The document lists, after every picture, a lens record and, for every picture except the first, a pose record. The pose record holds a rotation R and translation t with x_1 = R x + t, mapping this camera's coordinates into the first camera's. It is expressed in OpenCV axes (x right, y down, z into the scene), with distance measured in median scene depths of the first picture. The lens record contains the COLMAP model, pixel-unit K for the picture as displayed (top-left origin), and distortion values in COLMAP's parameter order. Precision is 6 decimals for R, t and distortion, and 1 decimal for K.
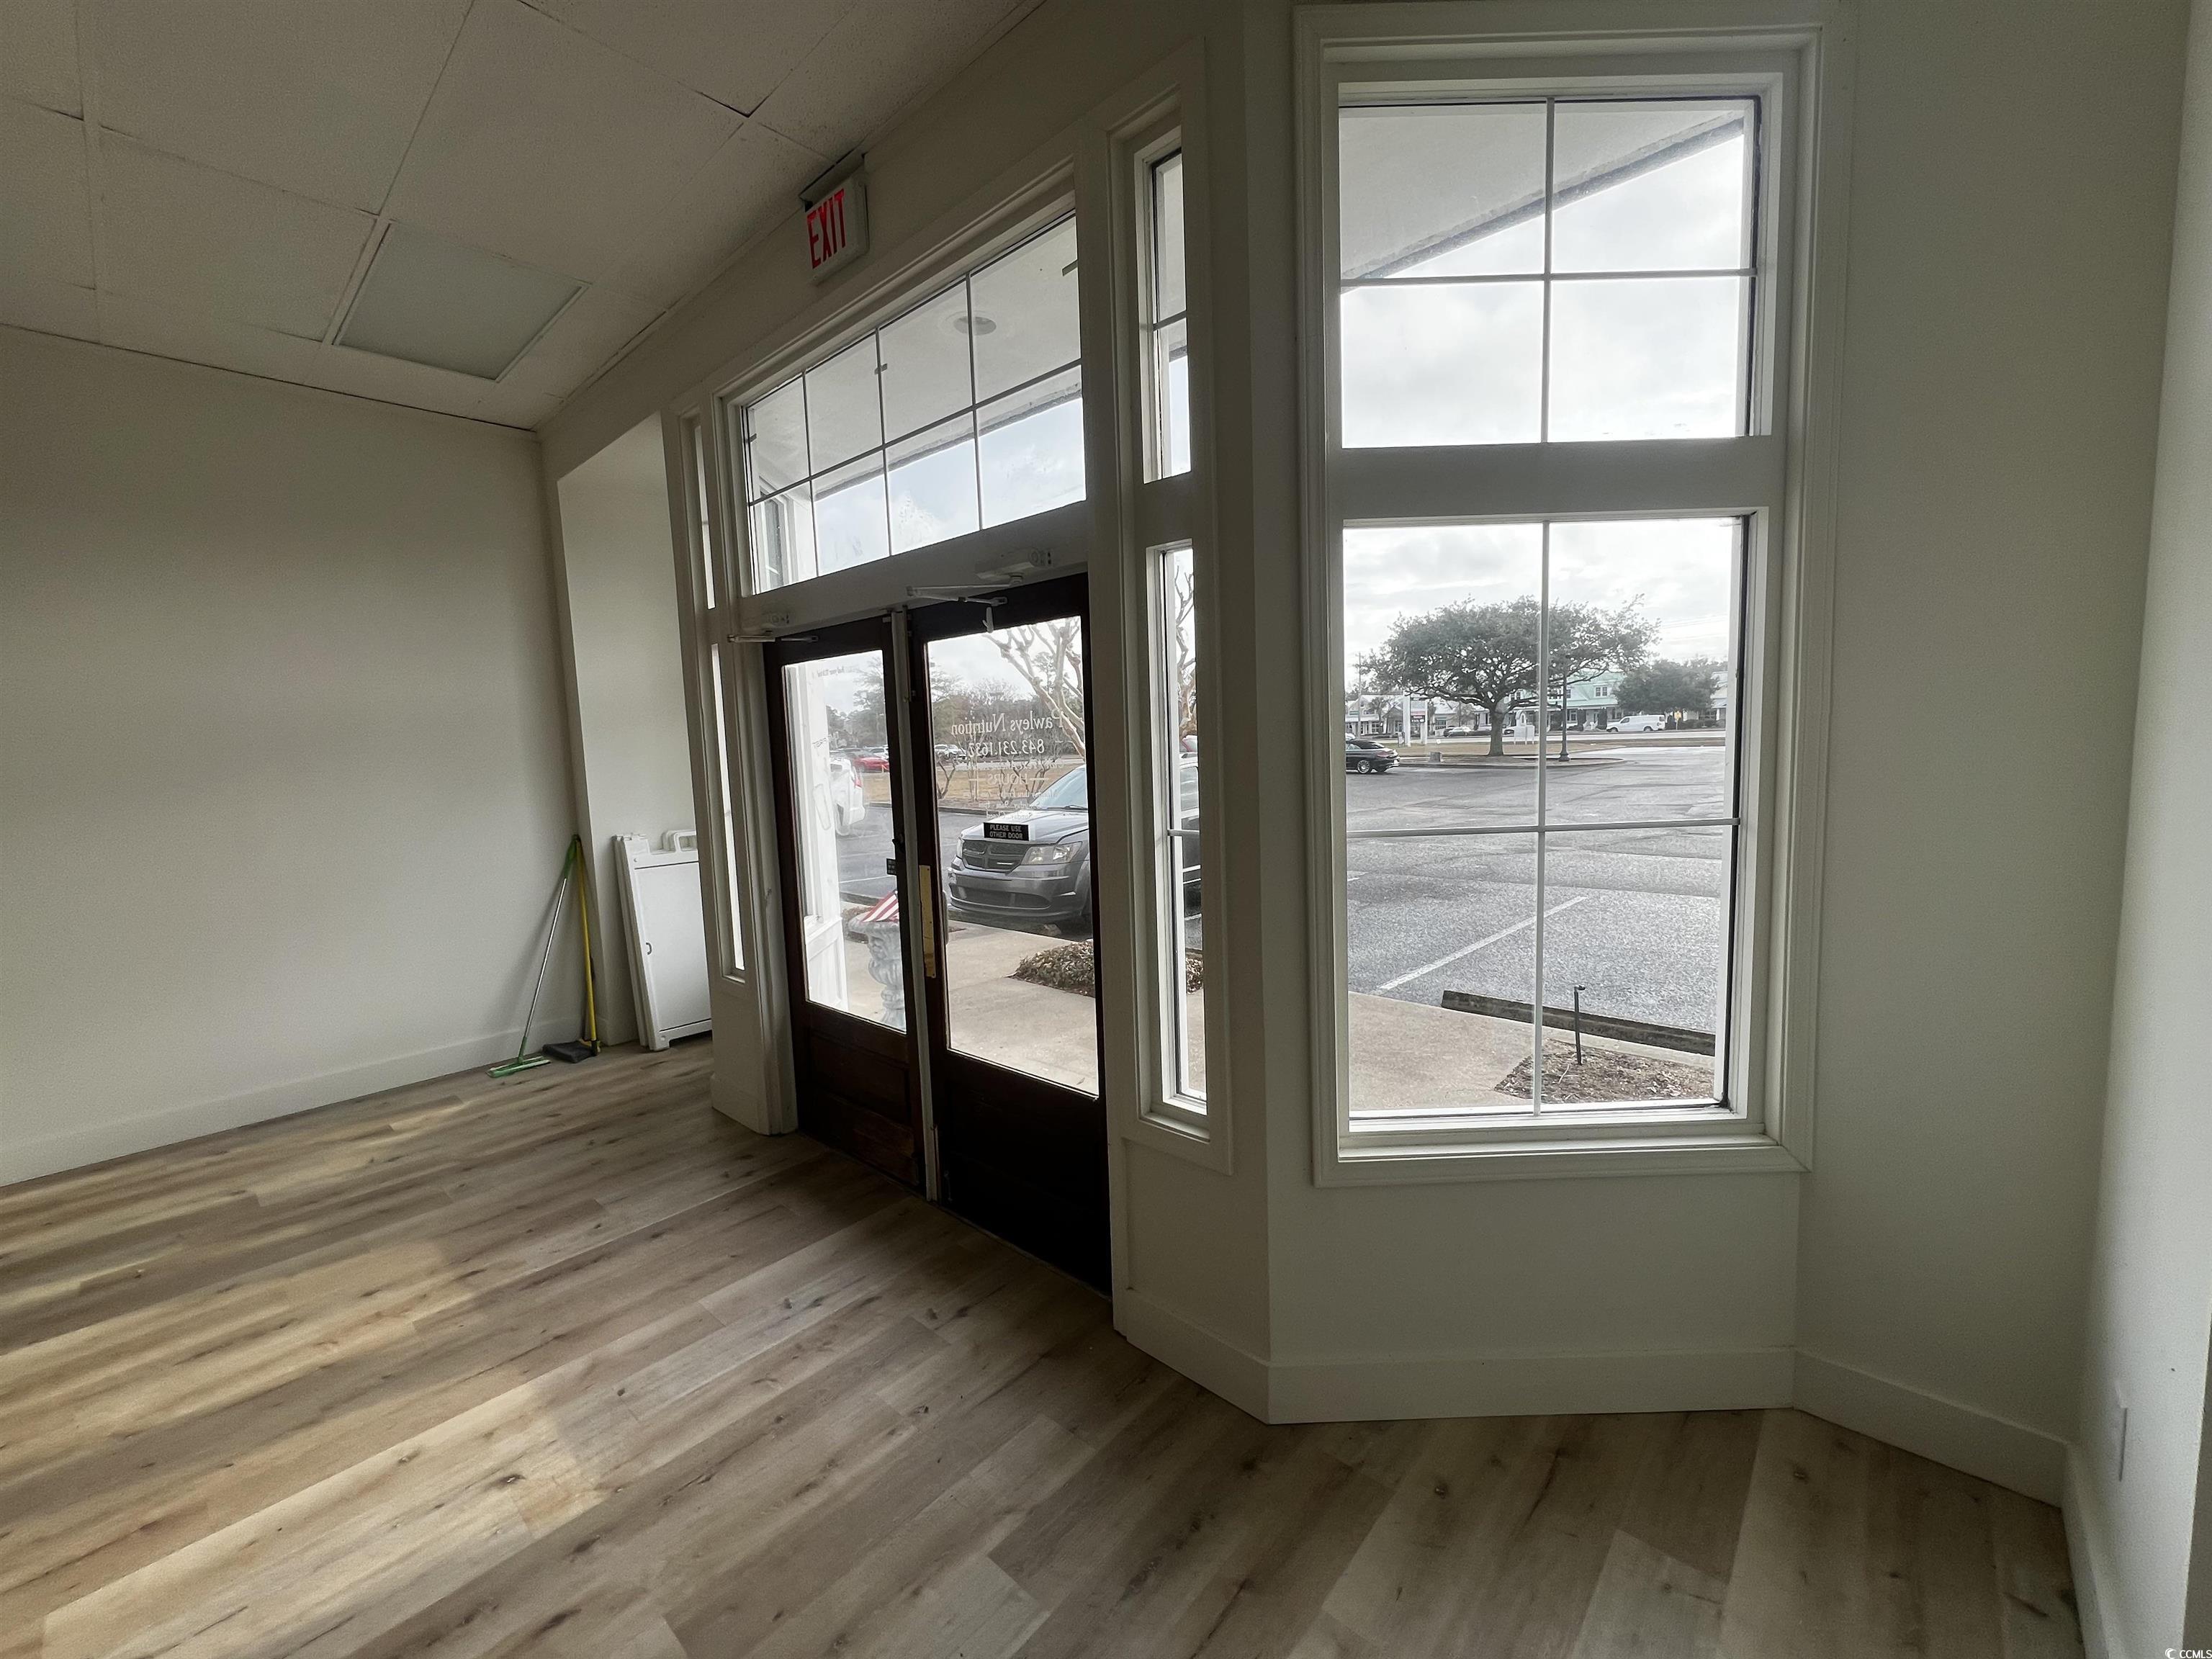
lens RADIAL K [[882.9, 0, 1105.3], [0, 882.9, 822.2], [0, 0, 1]] dist [0.000607, -0.000477]
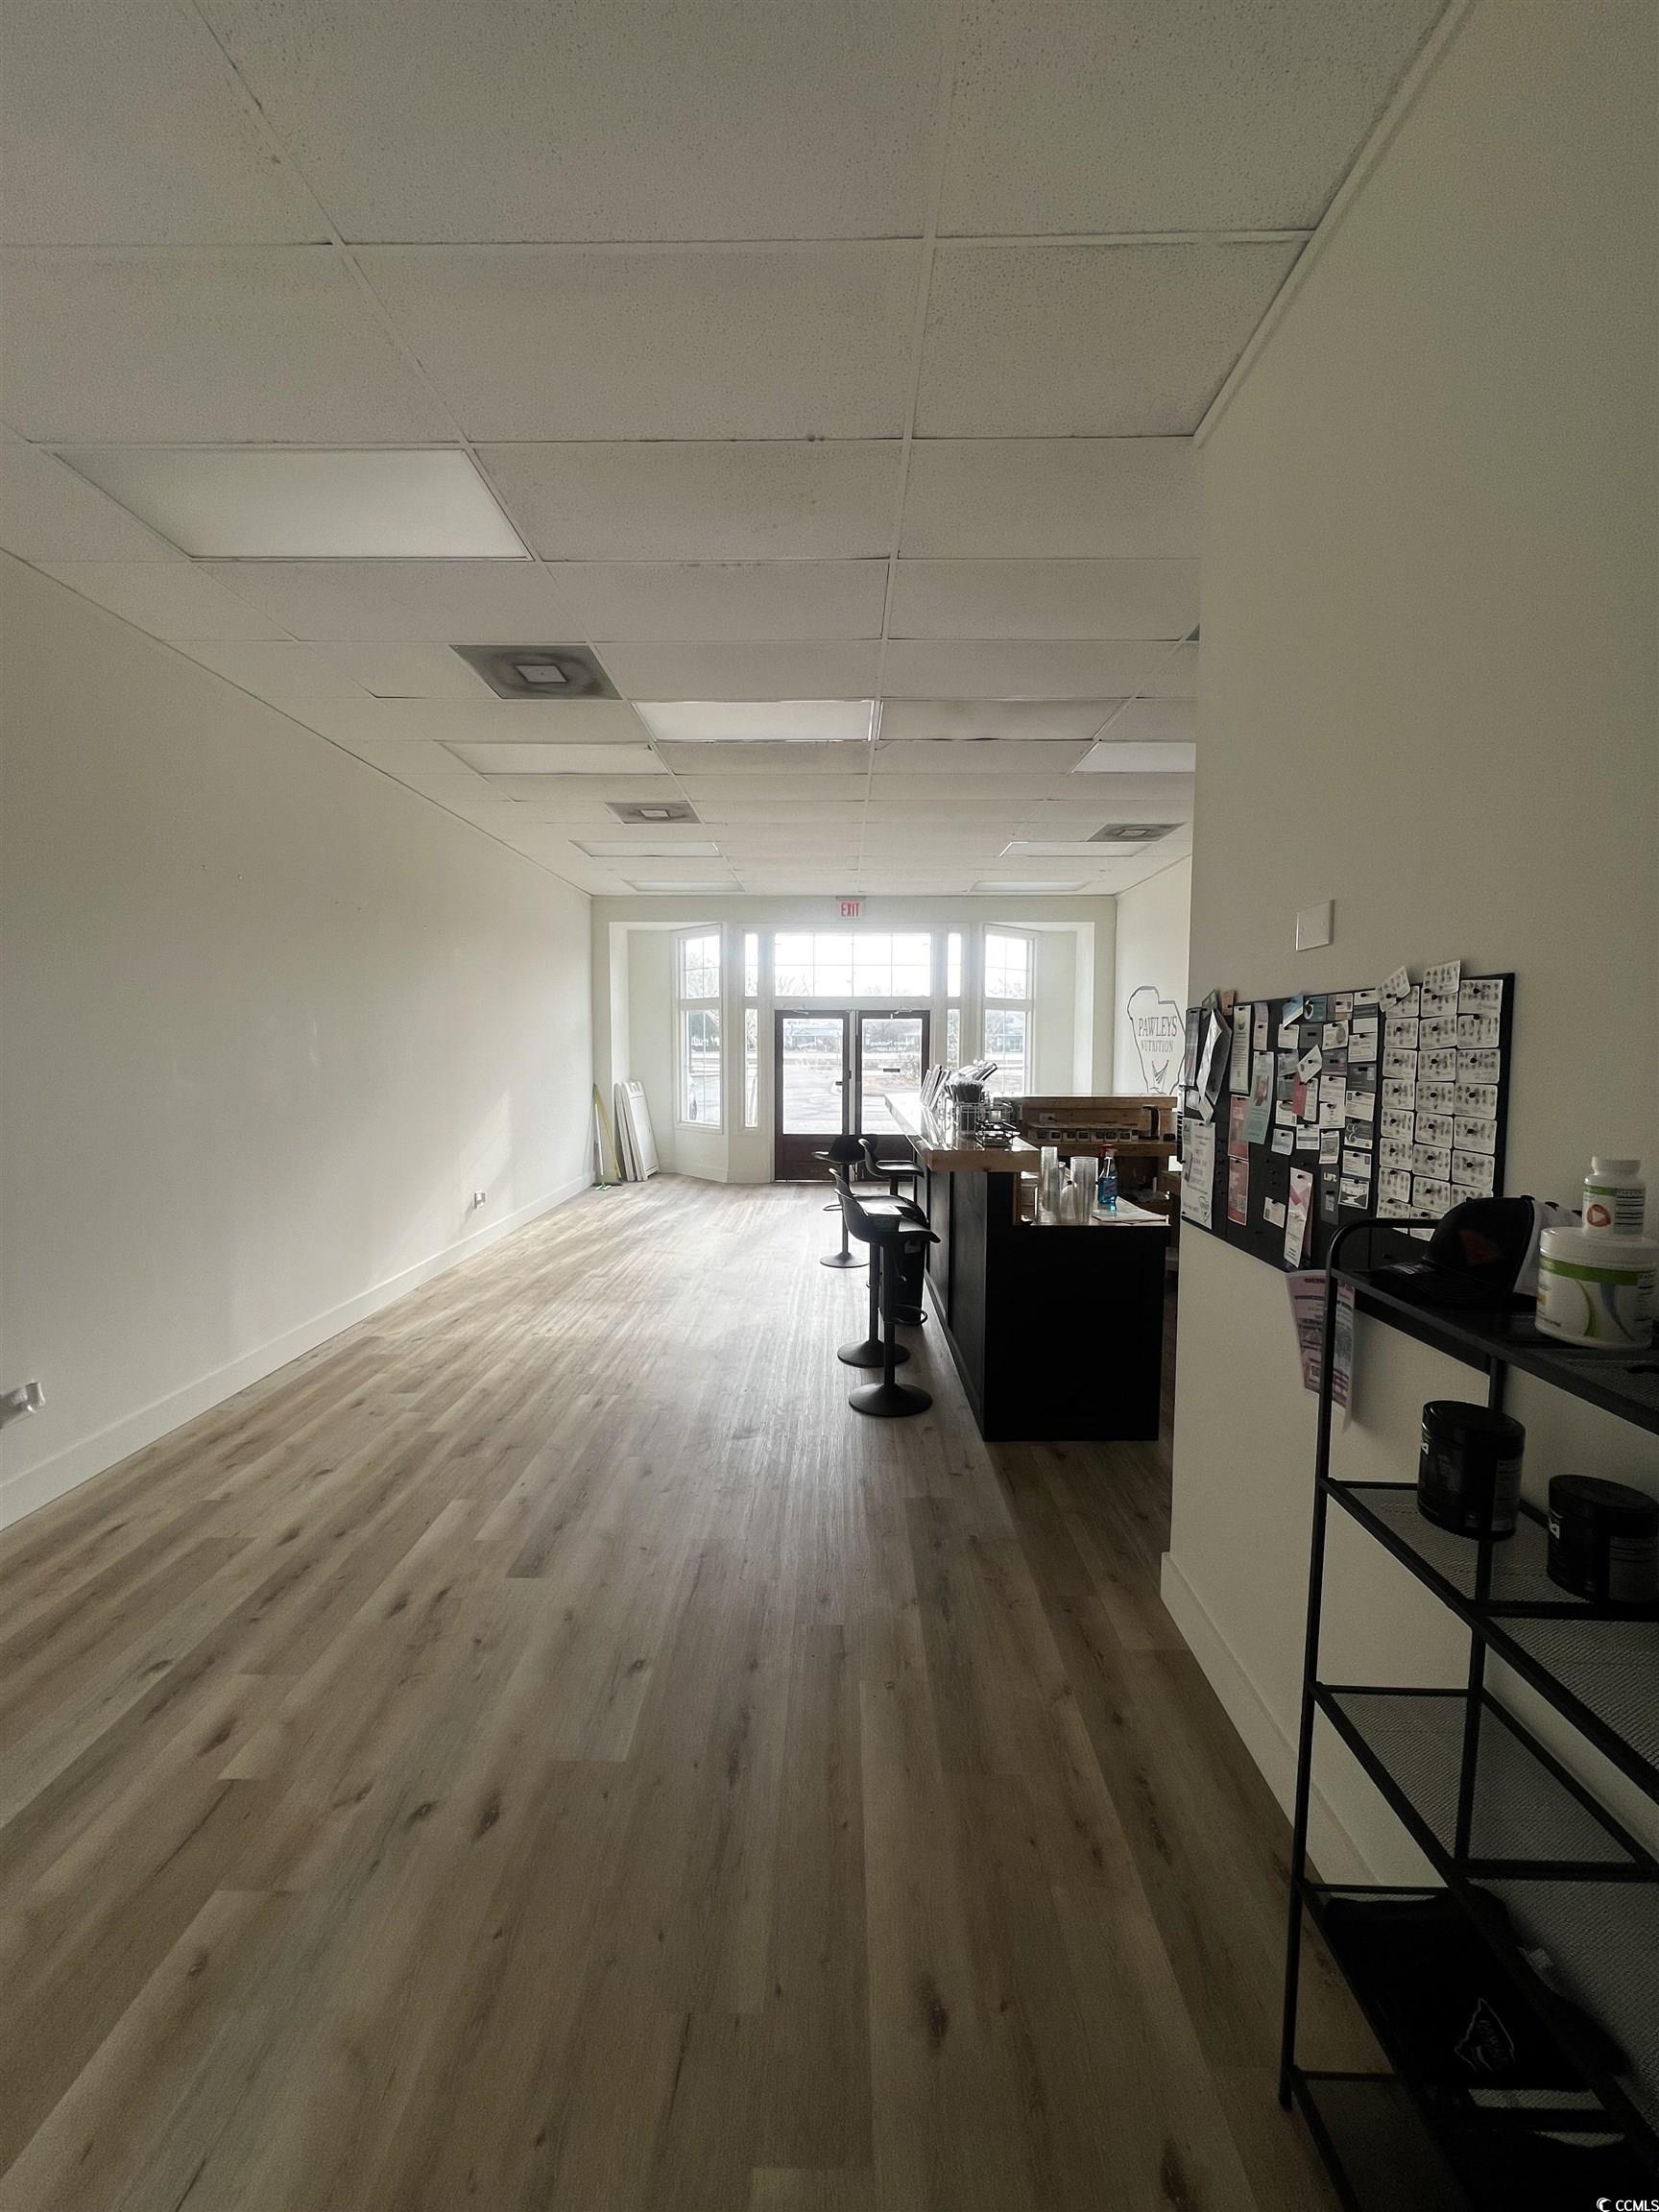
lens RADIAL K [[882.9, 0, 830.1], [0, 882.9, 1107.0], [0, 0, 1]] dist [0.000607, -0.000477]
pose [[0.750379, -0.011515, 0.660908, -3.326623], [0.034188, 0.999186, -0.021408, 0.281137], [-0.660123, 0.038659, 0.750162, -1.984912]]
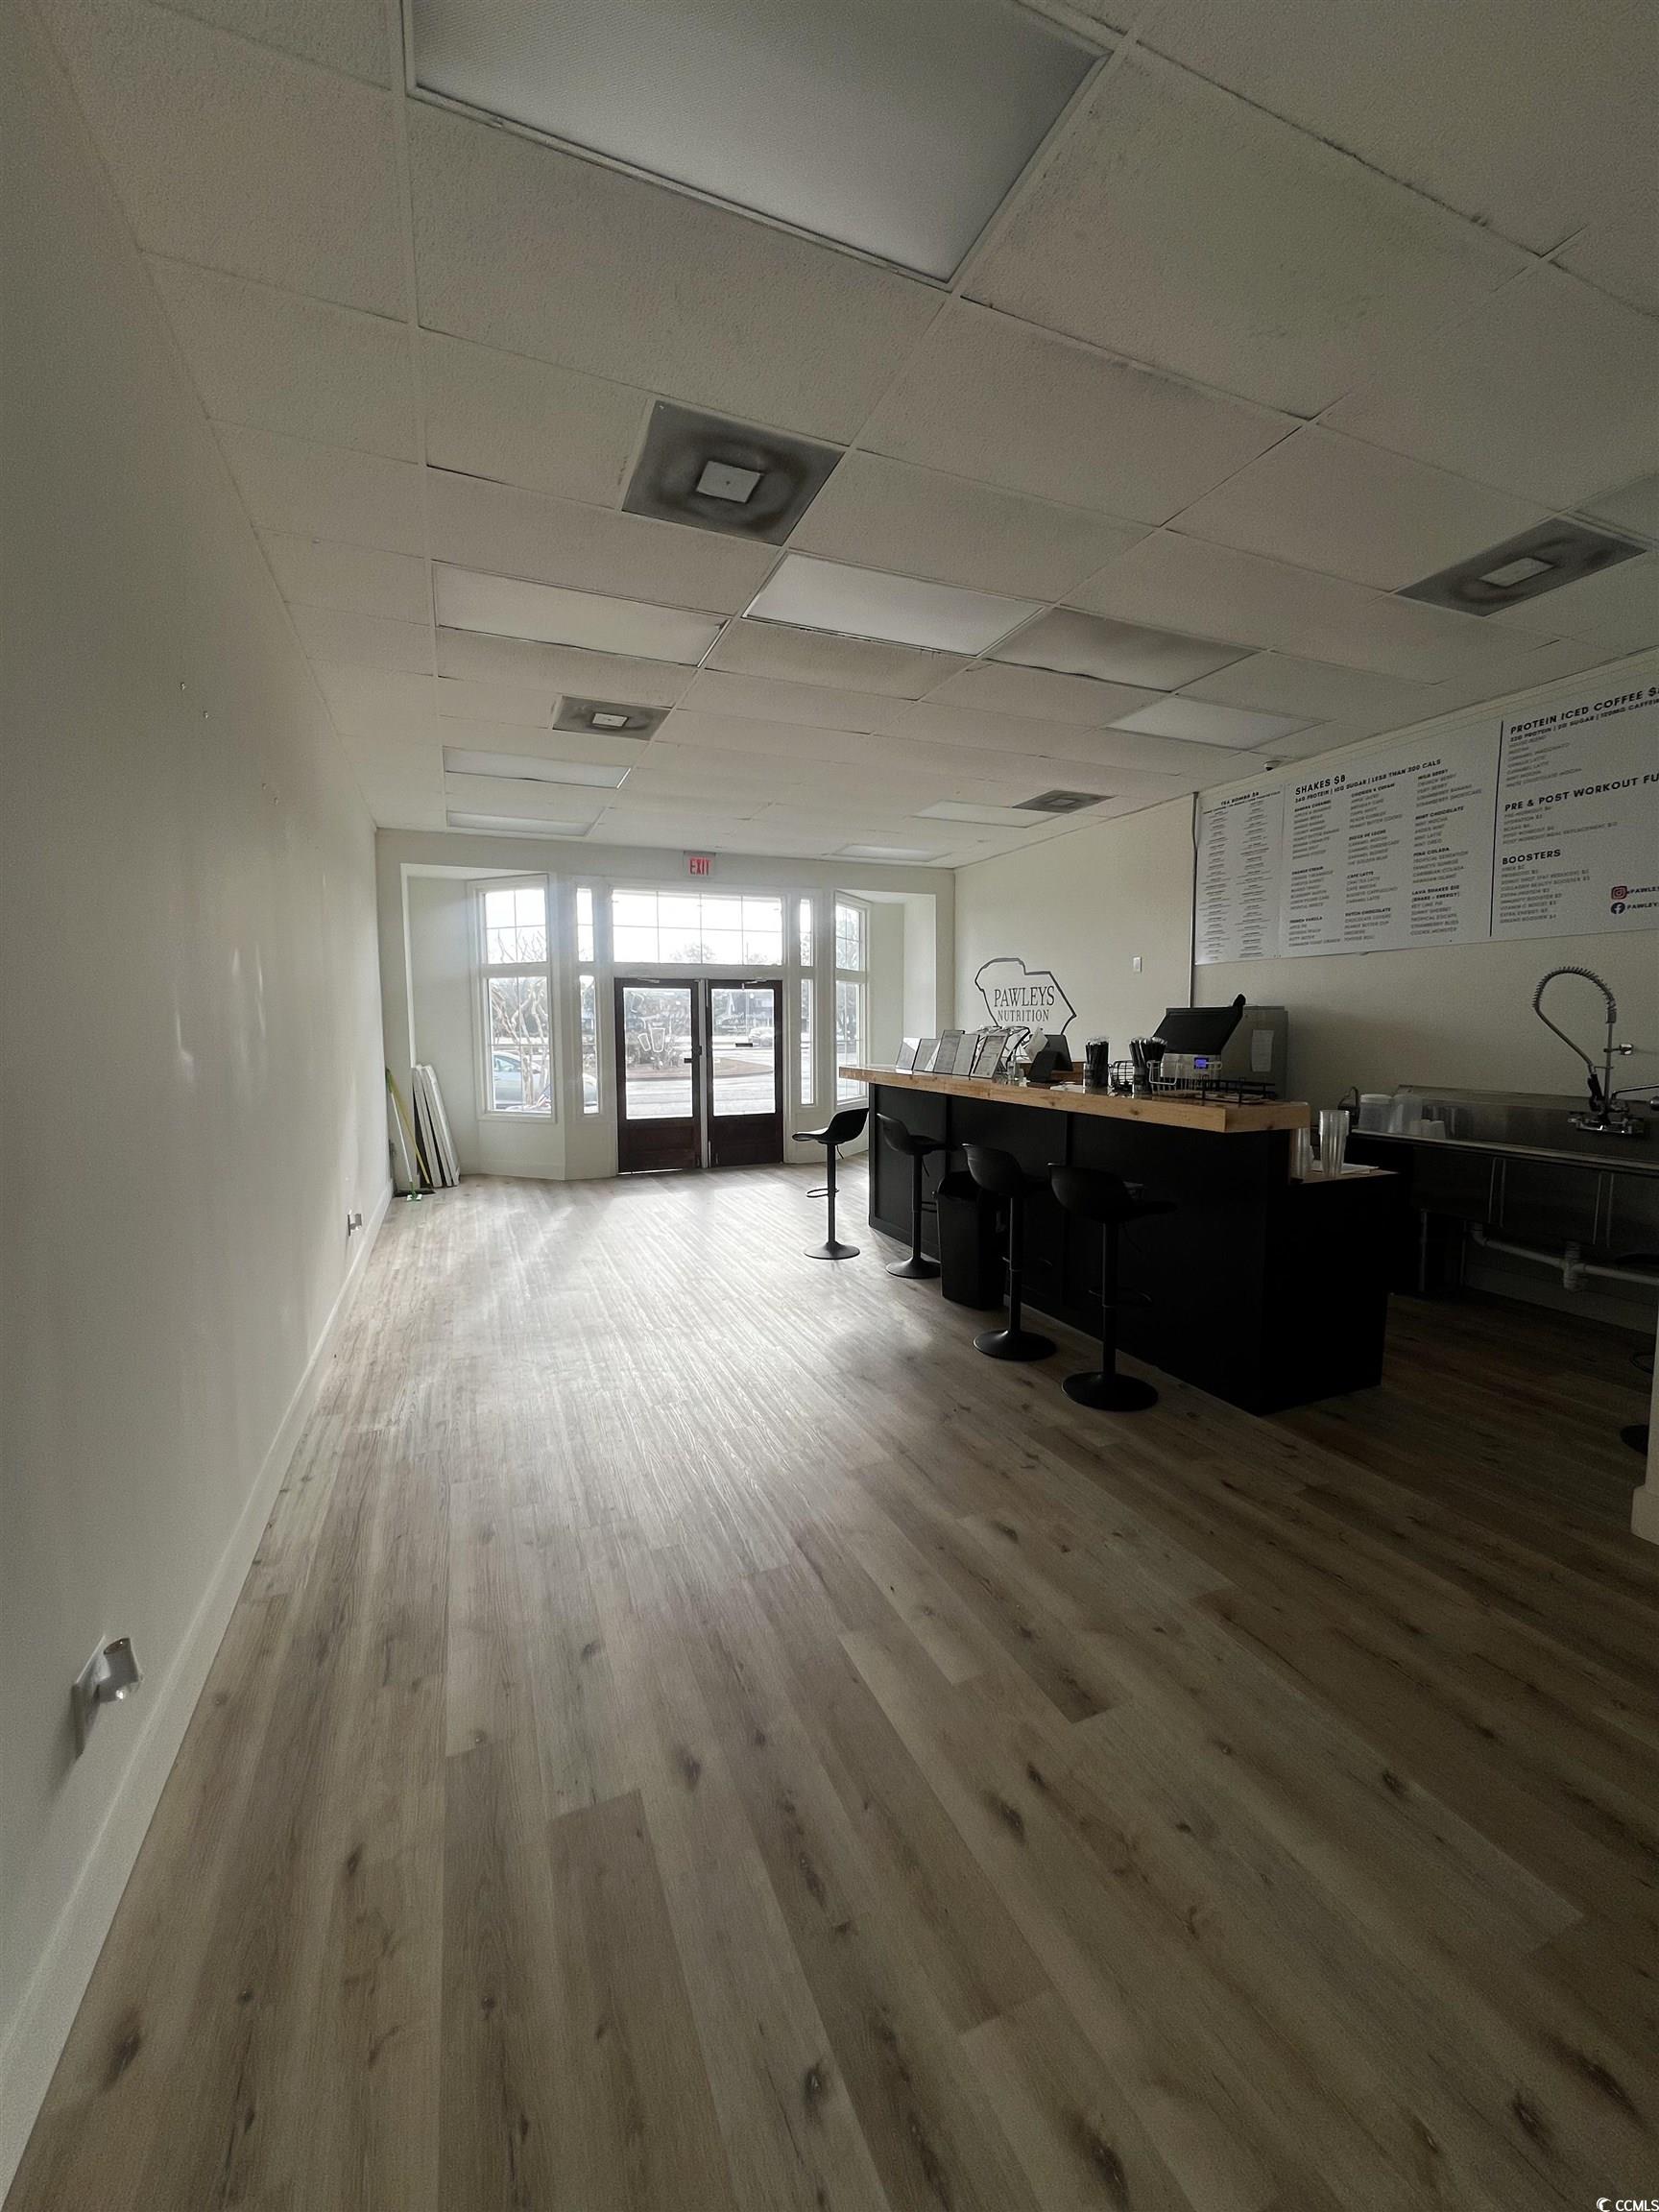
lens RADIAL K [[882.9, 0, 831.4], [0, 882.9, 1105.3], [0, 0, 1]] dist [0.000607, -0.000477]
pose [[0.424691, -0.049003, 0.904011, -3.713290], [0.076748, 0.996888, 0.017982, 0.249768], [-0.902079, 0.061744, 0.427131, -0.964710]]
